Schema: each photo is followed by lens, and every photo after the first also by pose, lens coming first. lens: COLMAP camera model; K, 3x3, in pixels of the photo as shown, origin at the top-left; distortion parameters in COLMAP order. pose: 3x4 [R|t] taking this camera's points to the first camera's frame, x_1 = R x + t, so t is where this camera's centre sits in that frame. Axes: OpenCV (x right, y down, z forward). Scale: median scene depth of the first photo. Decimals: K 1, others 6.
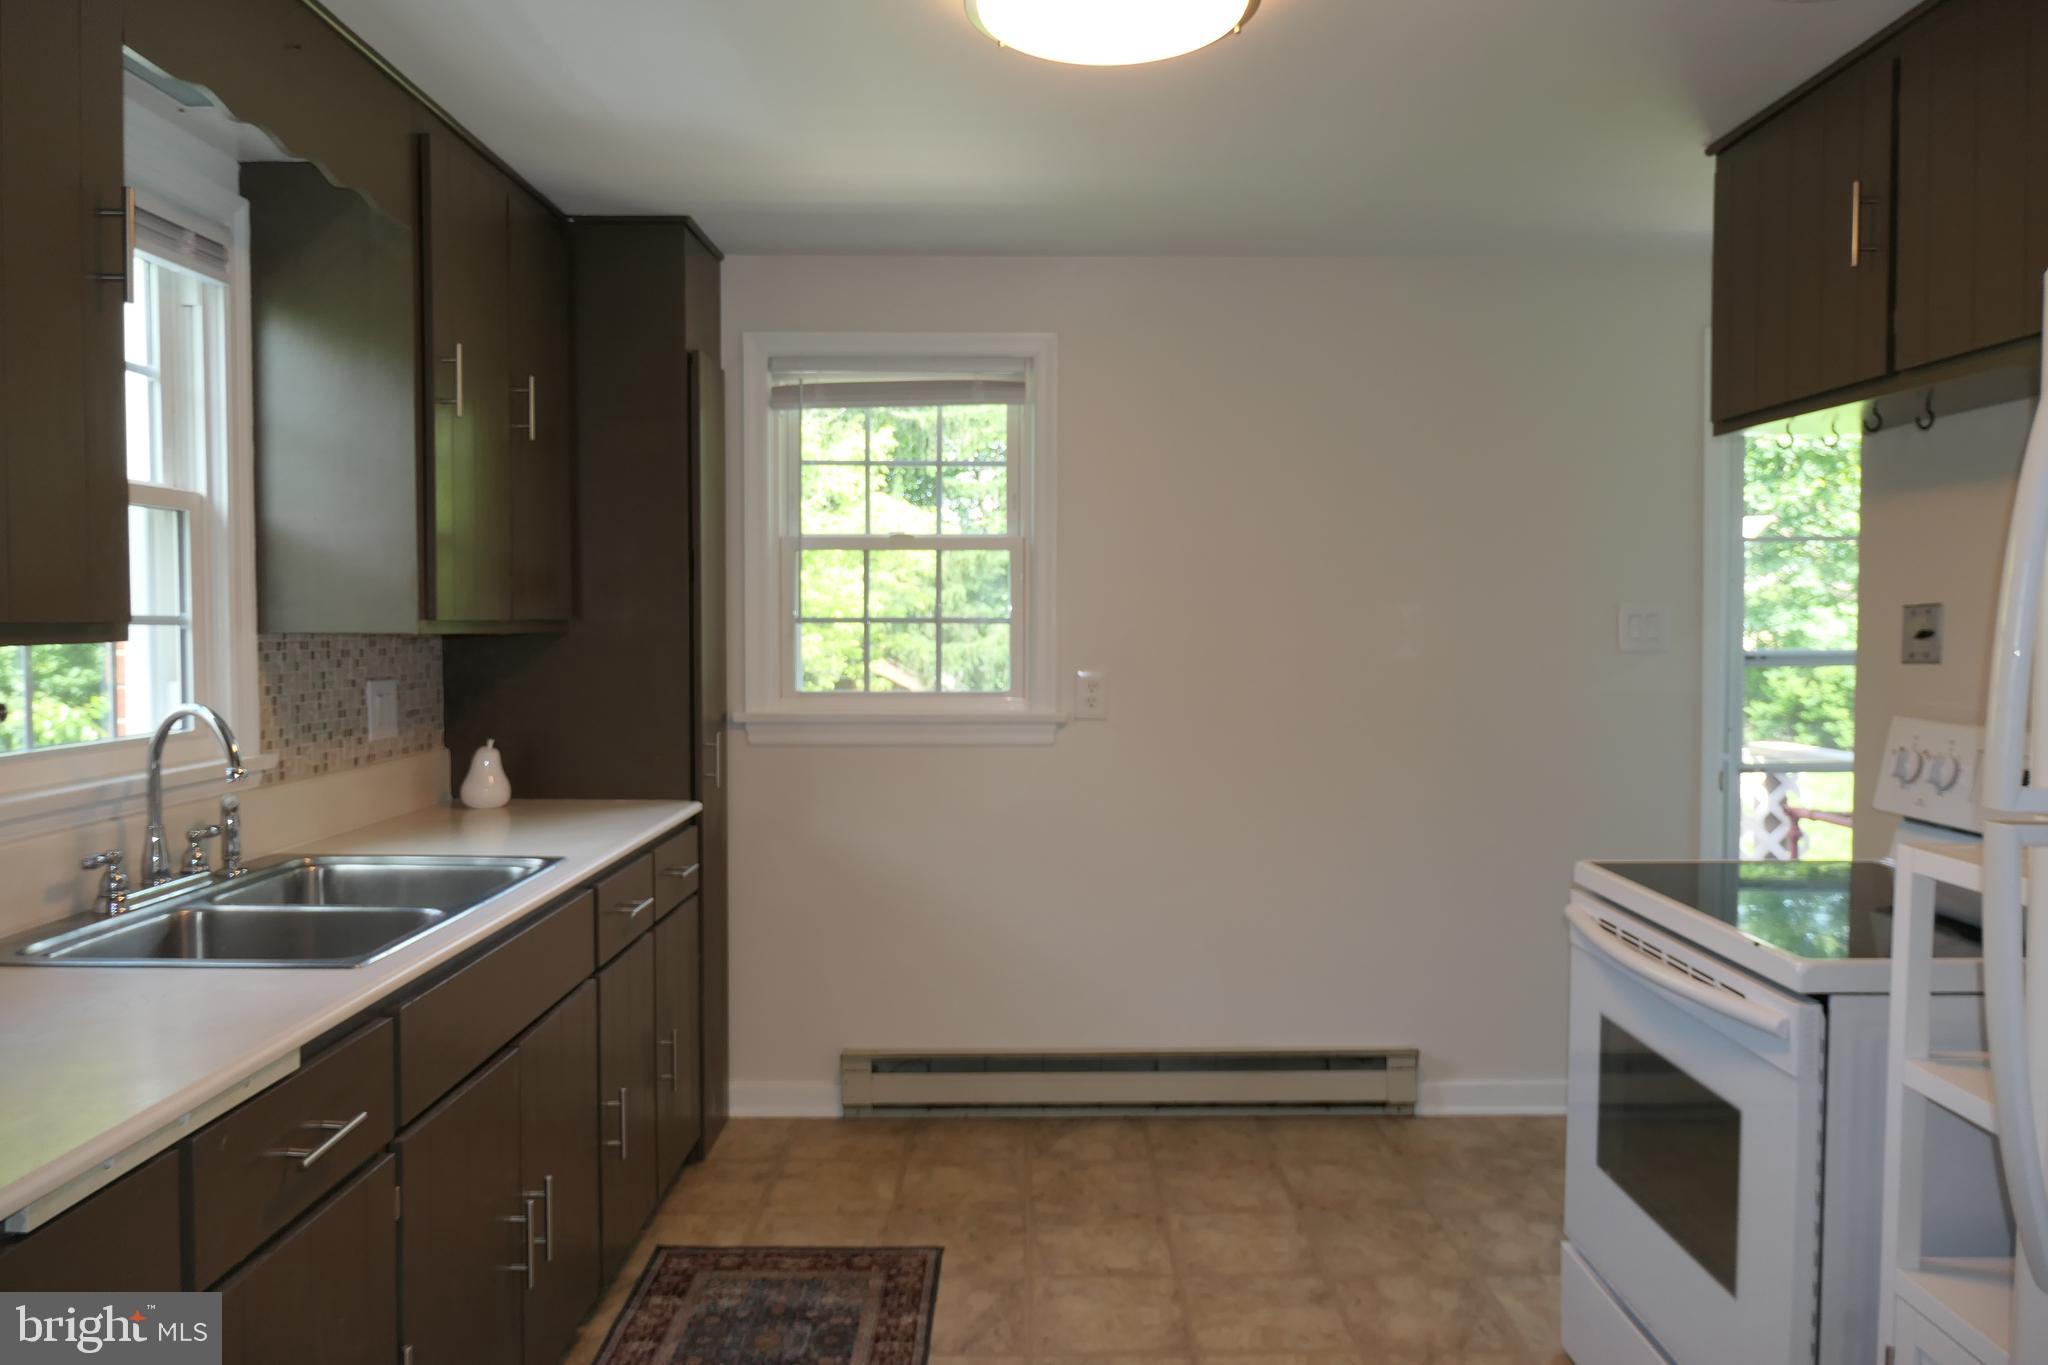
lens RADIAL K [[1412.5, 0, 1031.6], [0, 1412.5, 684.9], [0, 0, 1]] dist [-0.020184, 0.019026]
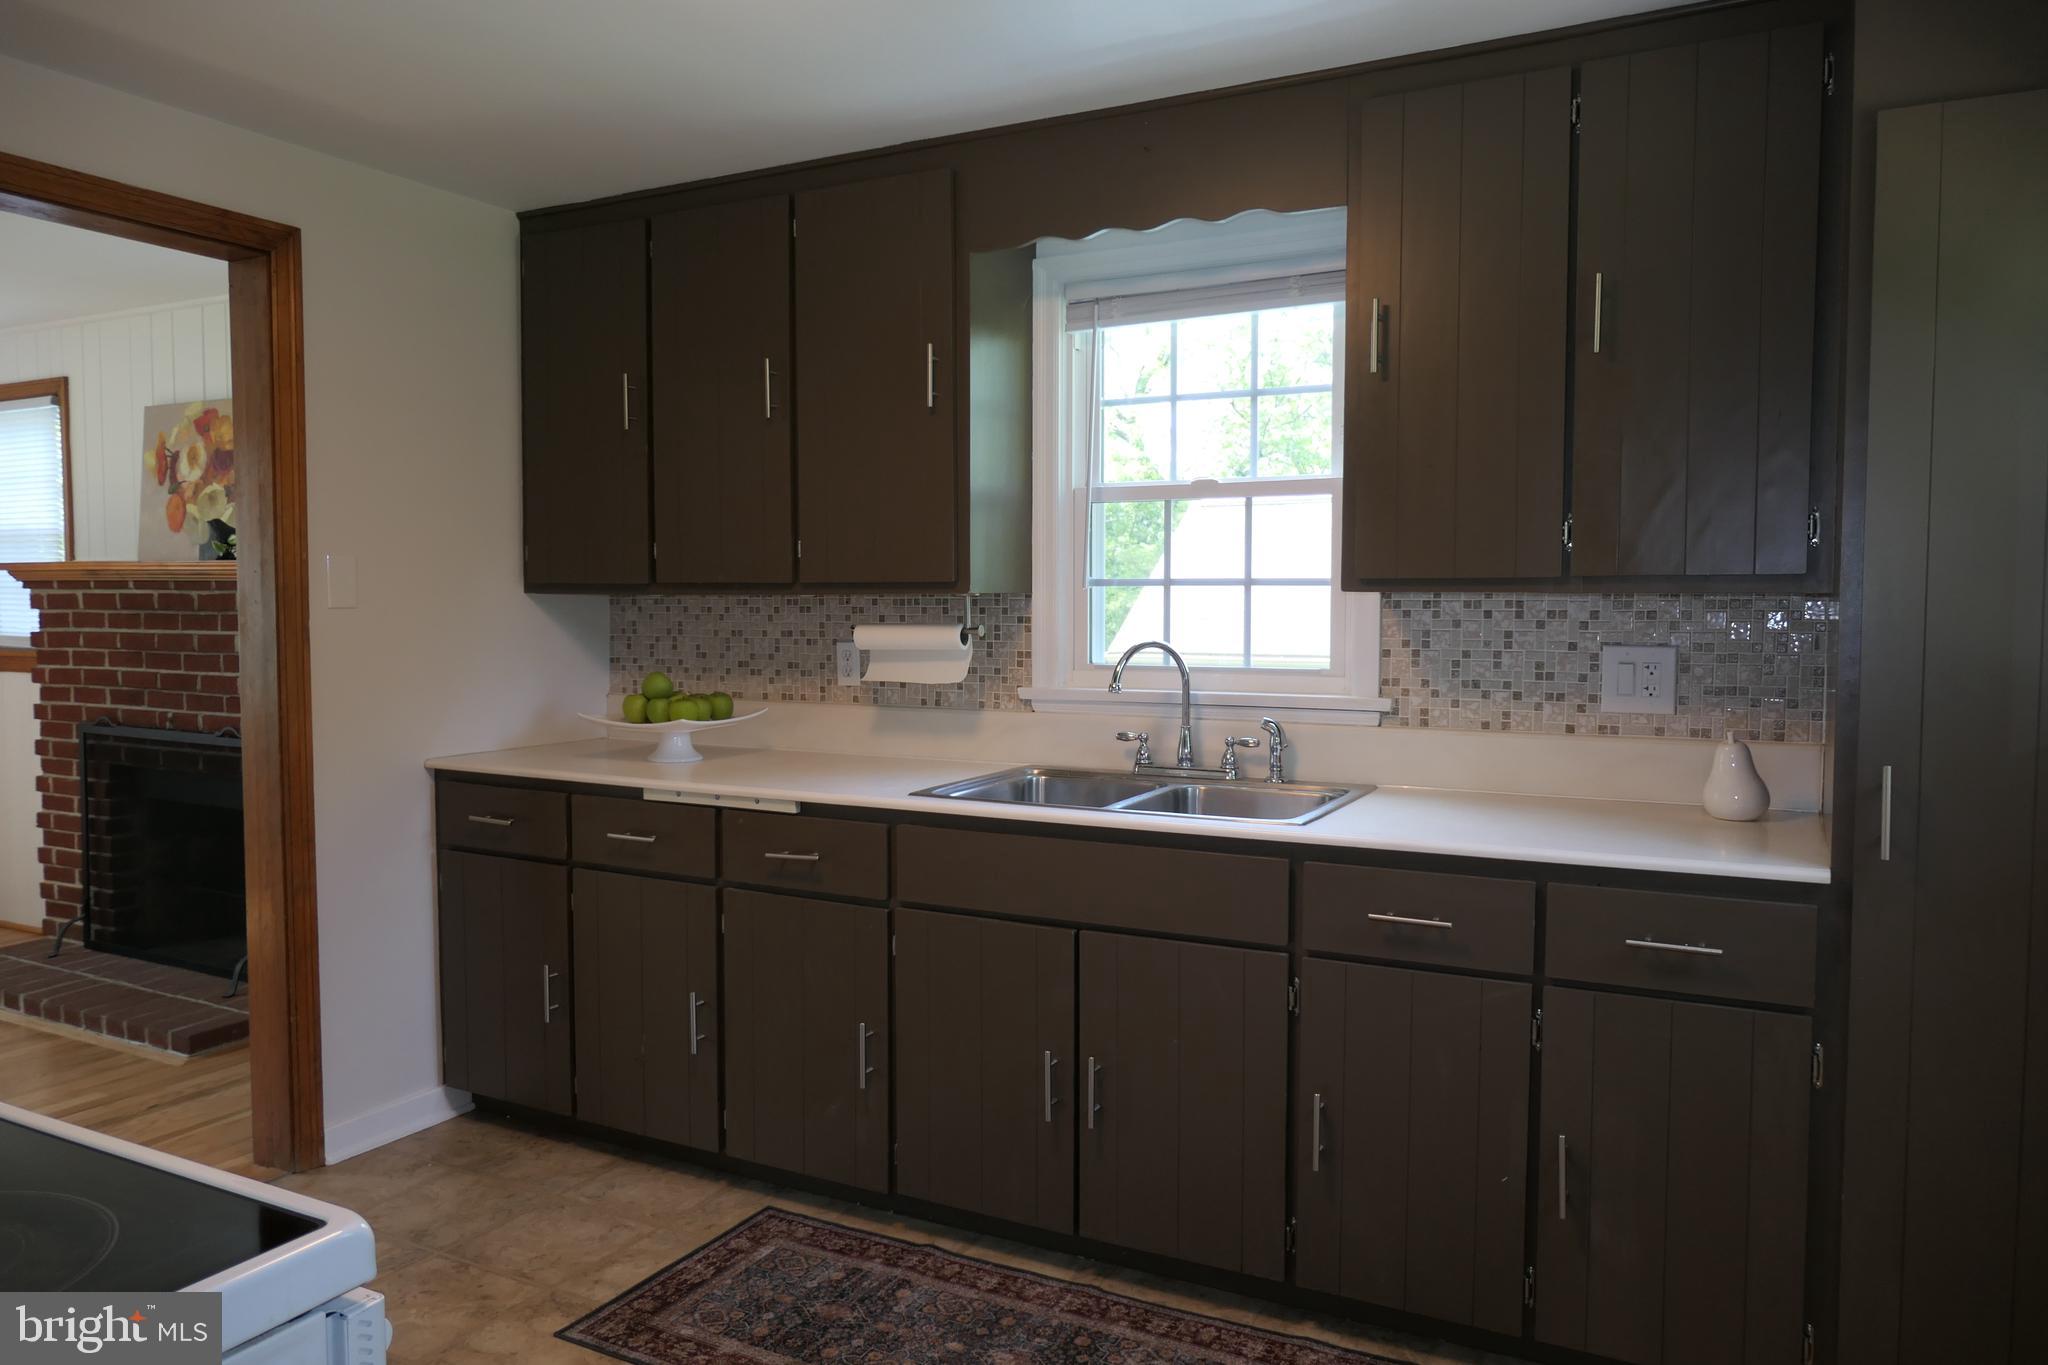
lens RADIAL K [[1412.5, 0, 1026.6], [0, 1412.5, 677.8], [0, 0, 1]] dist [-0.020184, 0.019026]
pose [[-0.465507, 0.045837, -0.883856, 0.529799], [-0.042420, 0.996355, 0.074013, -0.034712], [0.884027, 0.071947, -0.461866, 1.113531]]
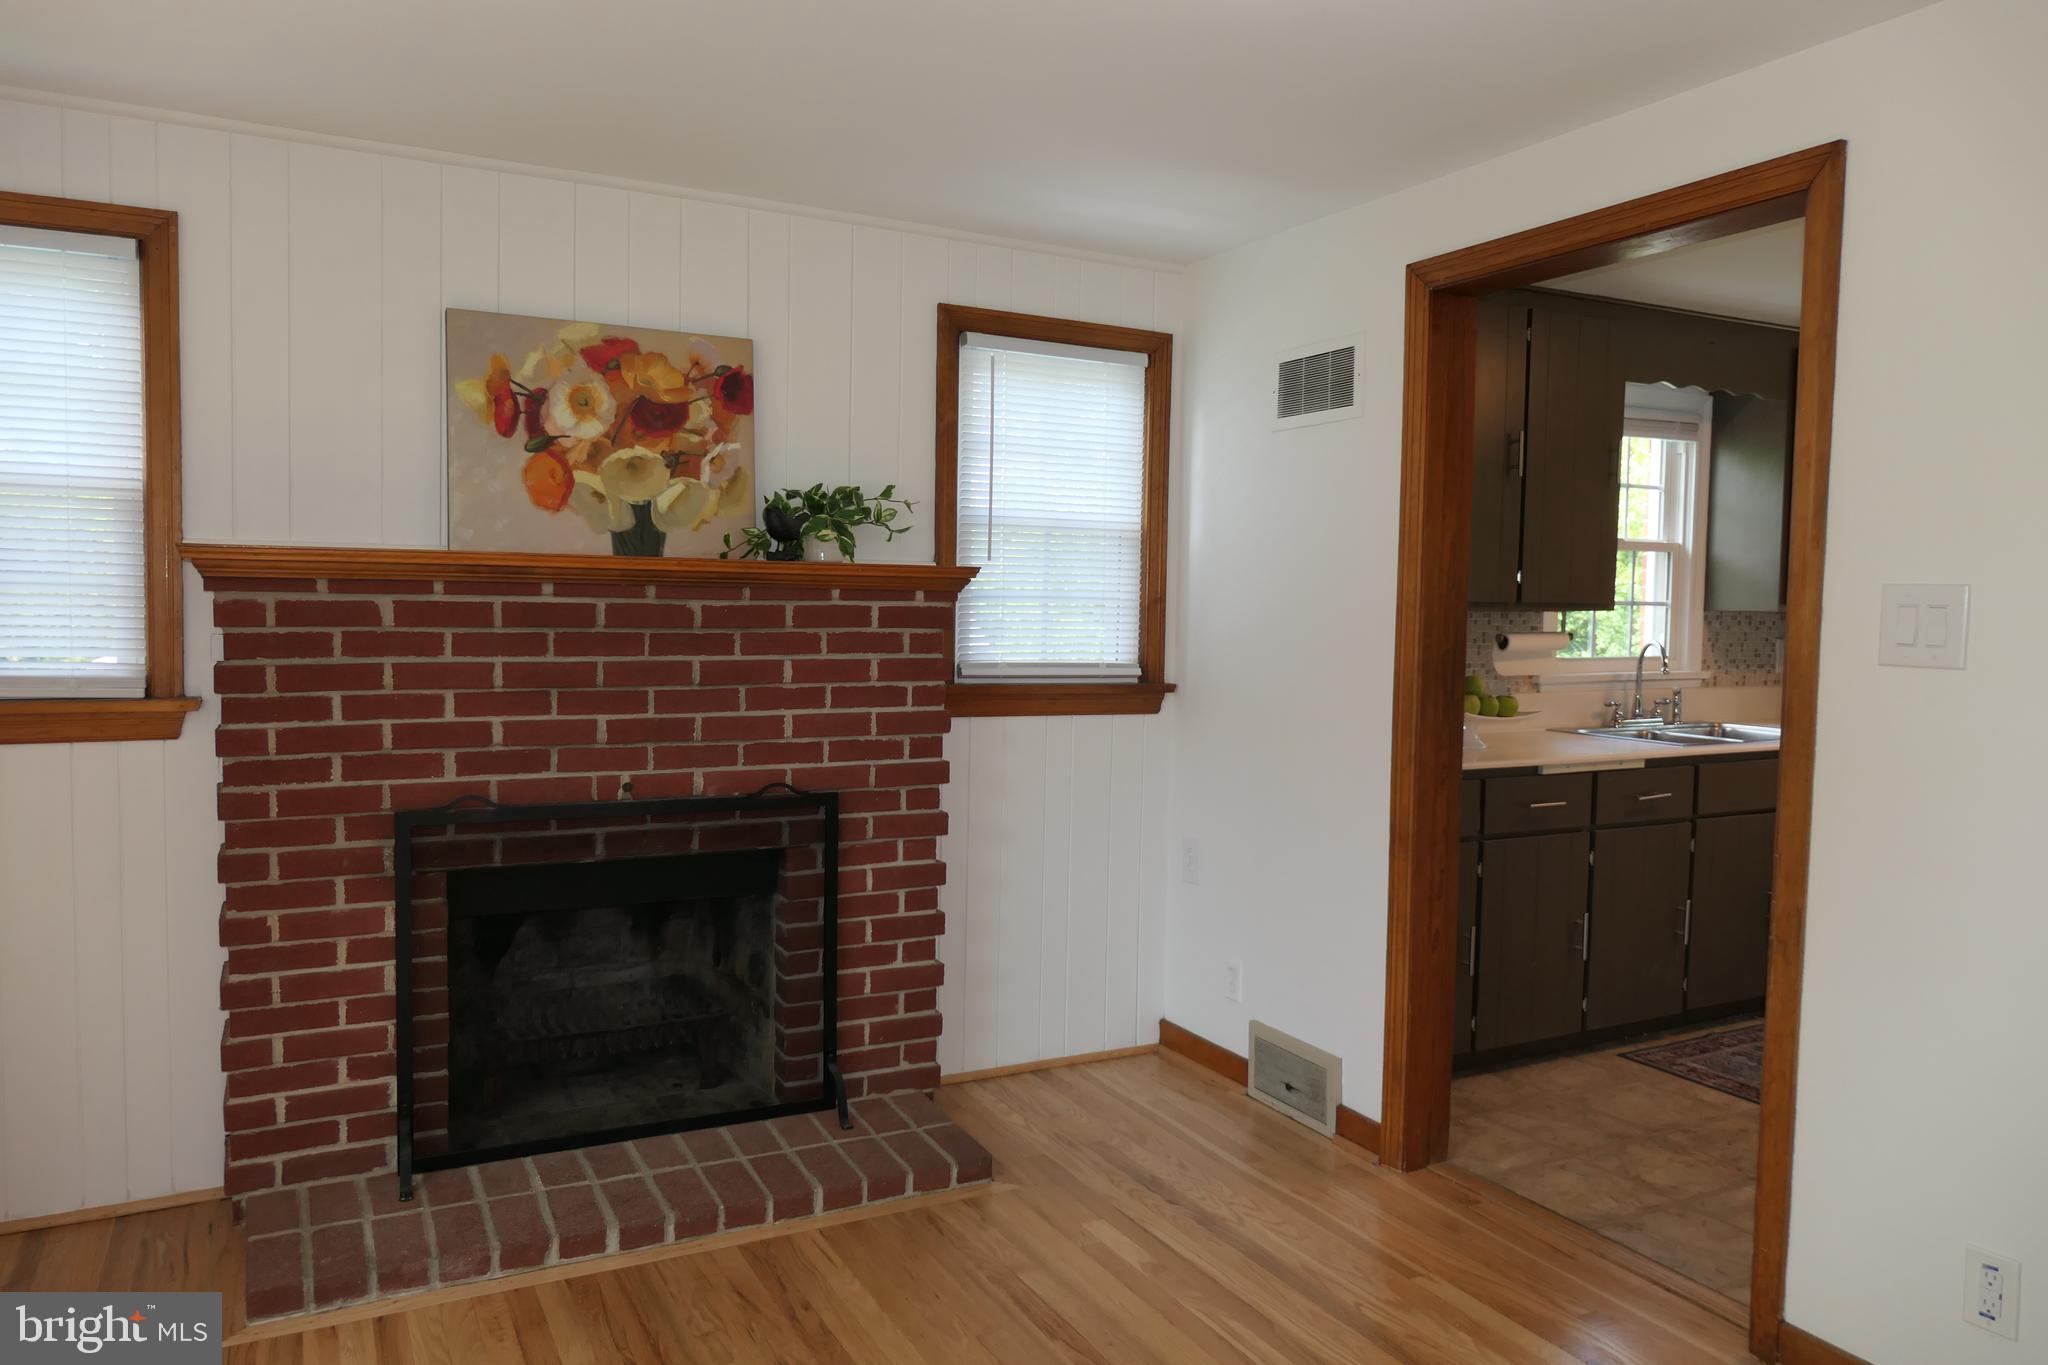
lens RADIAL K [[1412.5, 0, 1023.1], [0, 1412.5, 688.4], [0, 0, 1]] dist [-0.020184, 0.019026]
pose [[0.458369, 0.058993, -0.886802, 0.691154], [-0.048935, 0.997956, 0.041093, 0.034092], [0.887414, 0.024560, 0.460319, -0.686165]]
